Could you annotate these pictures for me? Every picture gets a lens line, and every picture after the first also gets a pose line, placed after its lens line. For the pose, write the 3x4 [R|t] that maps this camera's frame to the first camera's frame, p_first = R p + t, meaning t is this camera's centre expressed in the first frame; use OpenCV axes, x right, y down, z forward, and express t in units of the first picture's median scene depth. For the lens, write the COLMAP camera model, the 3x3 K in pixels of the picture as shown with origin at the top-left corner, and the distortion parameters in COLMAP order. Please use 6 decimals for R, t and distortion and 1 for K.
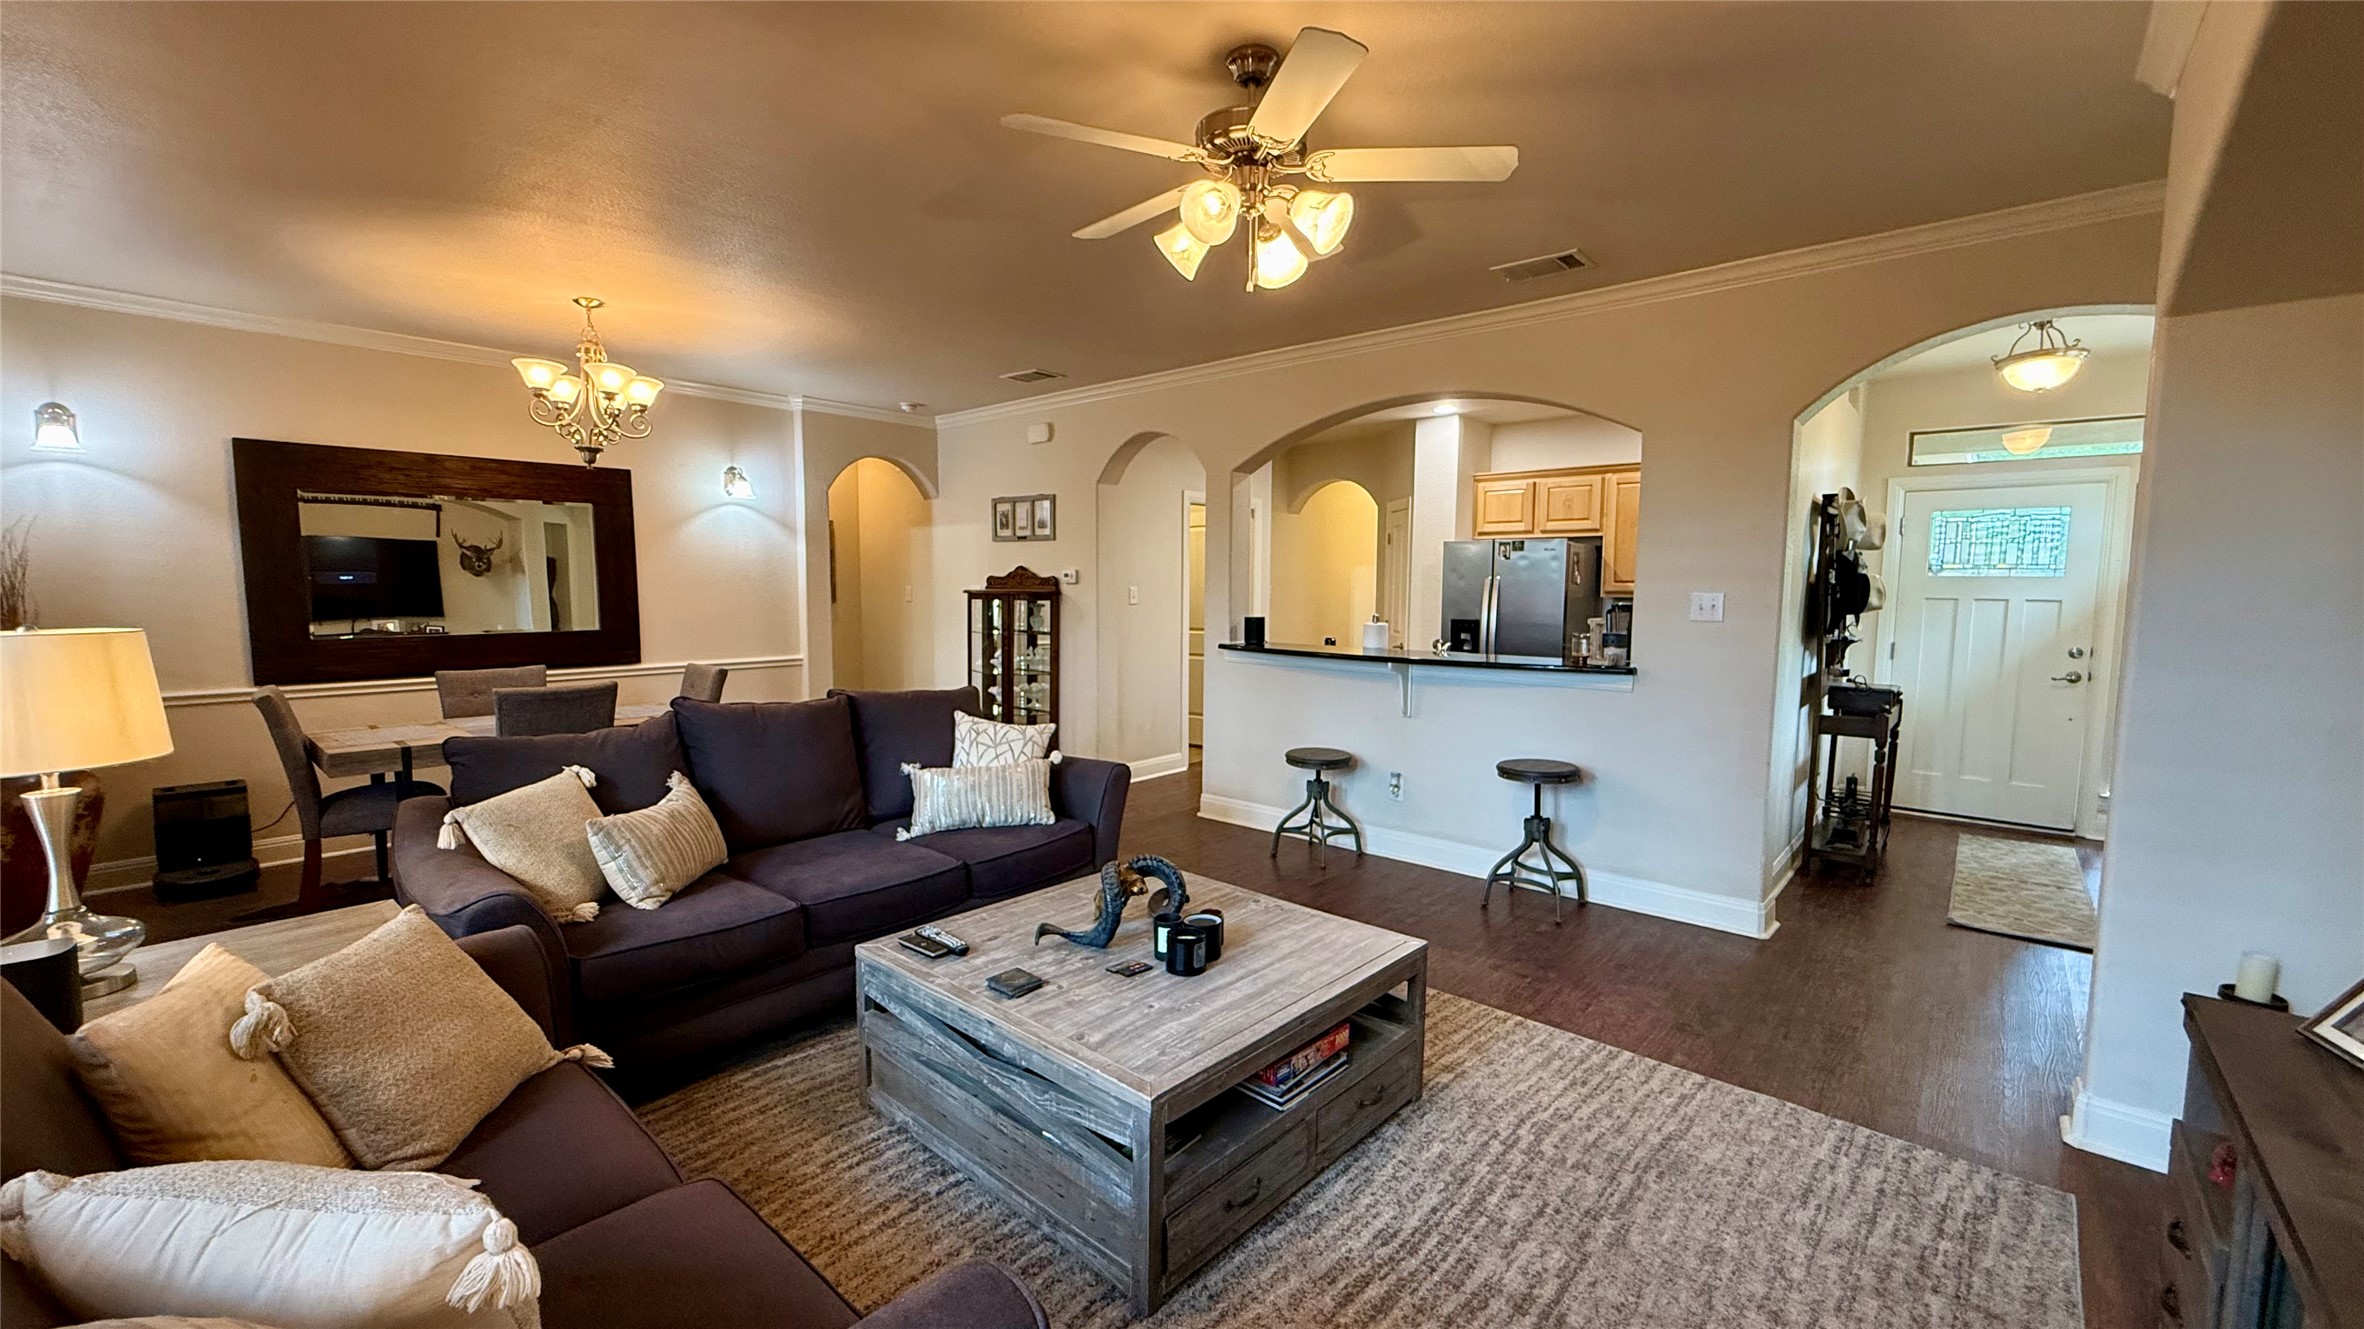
lens RADIAL K [[940.6, 0, 1167.8], [0, 940.6, 667.2], [0, 0, 1]] dist [0.001964, -0.000813]
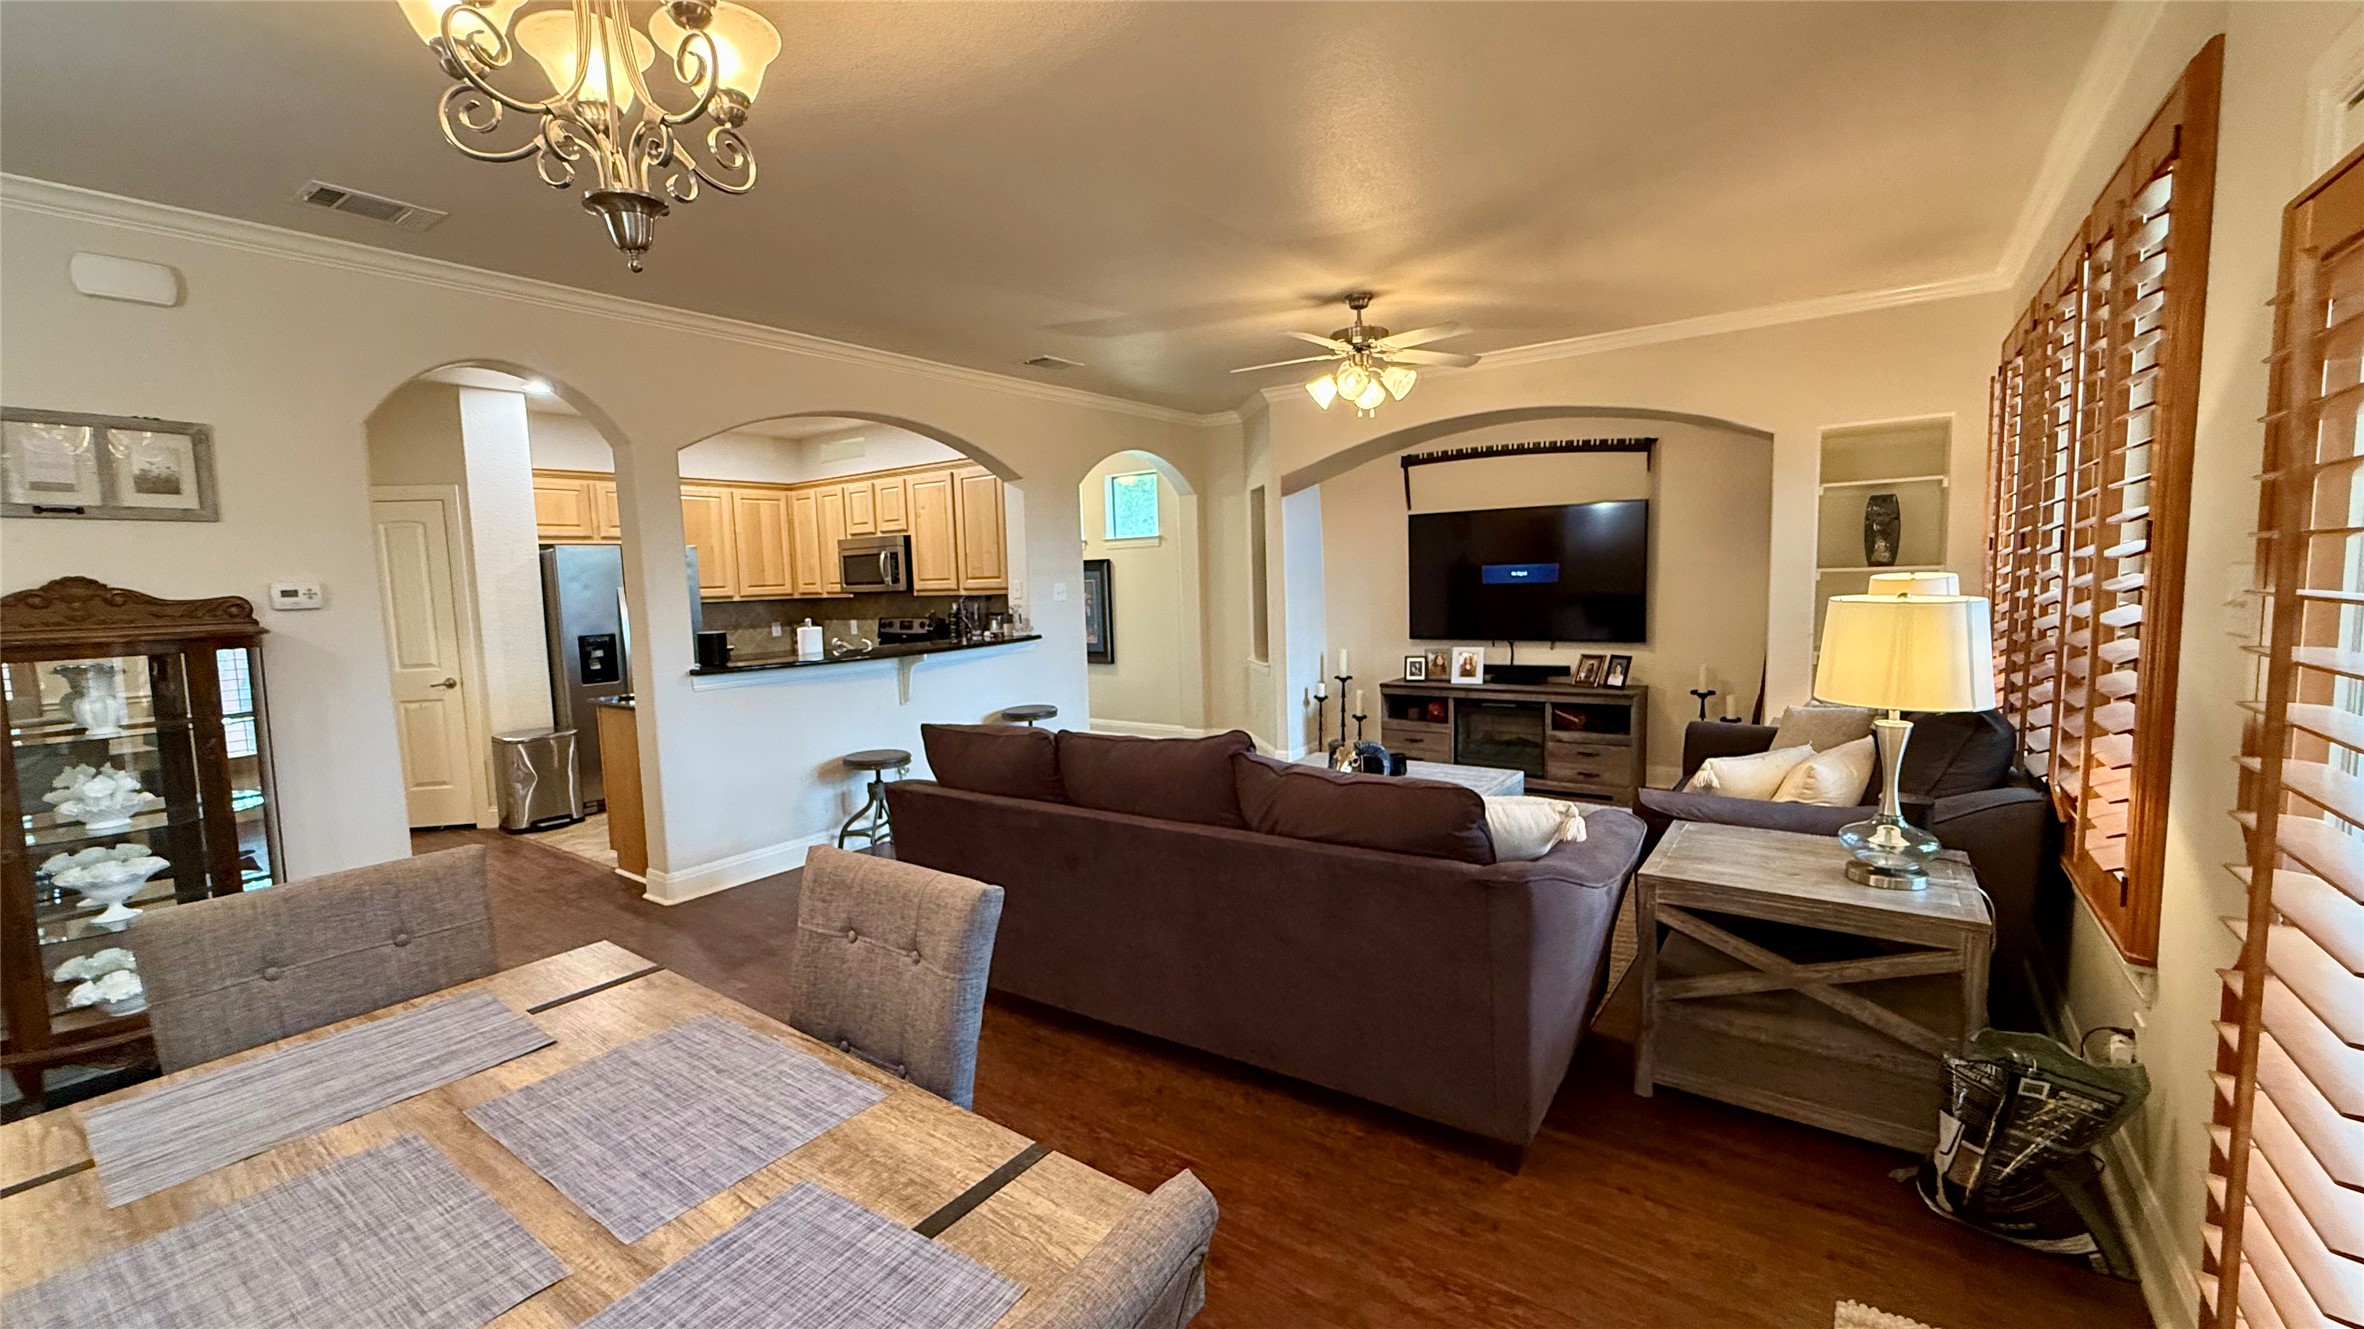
lens RADIAL K [[940.6, 0, 1171.9], [0, 940.6, 665.6], [0, 0, 1]] dist [0.001964, -0.000813]
pose [[-0.098973, -0.097824, 0.990270, -0.644305], [0.120695, 0.986629, 0.109527, -0.056258], [-0.987743, 0.130361, -0.085842, 0.570484]]
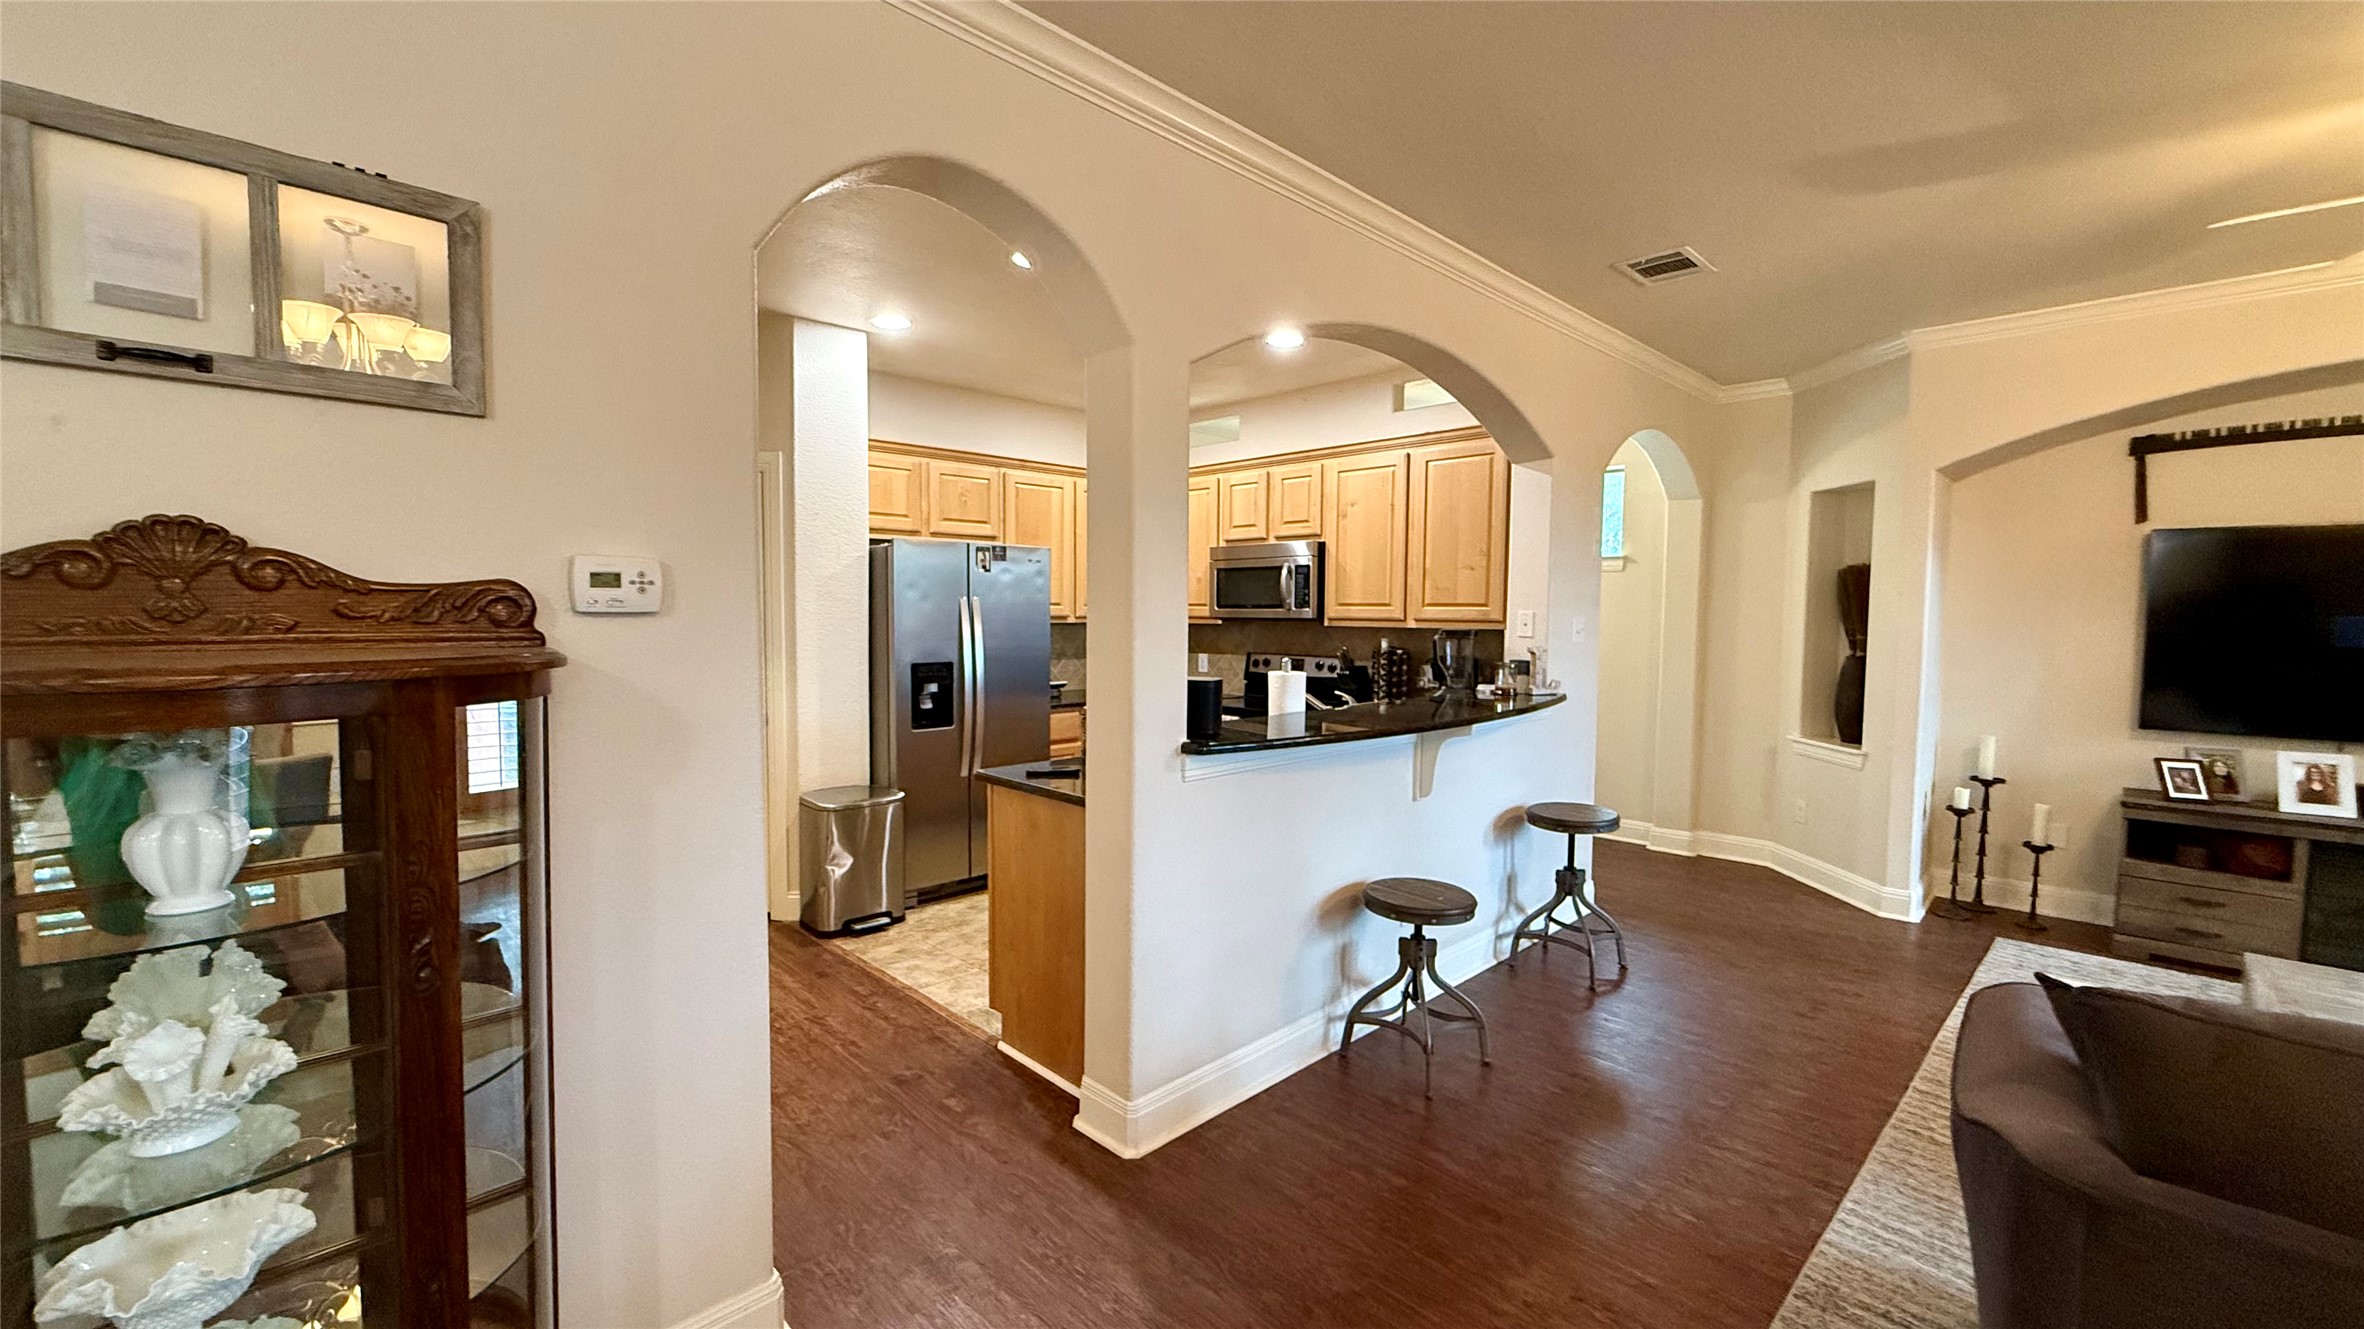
lens RADIAL K [[940.6, 0, 1174.1], [0, 940.6, 666.1], [0, 0, 1]] dist [0.001964, -0.000813]
pose [[0.067834, -0.065327, 0.995556, -0.330866], [0.083266, 0.994744, 0.059600, -0.076181], [-0.994216, 0.078853, 0.072917, 0.824133]]
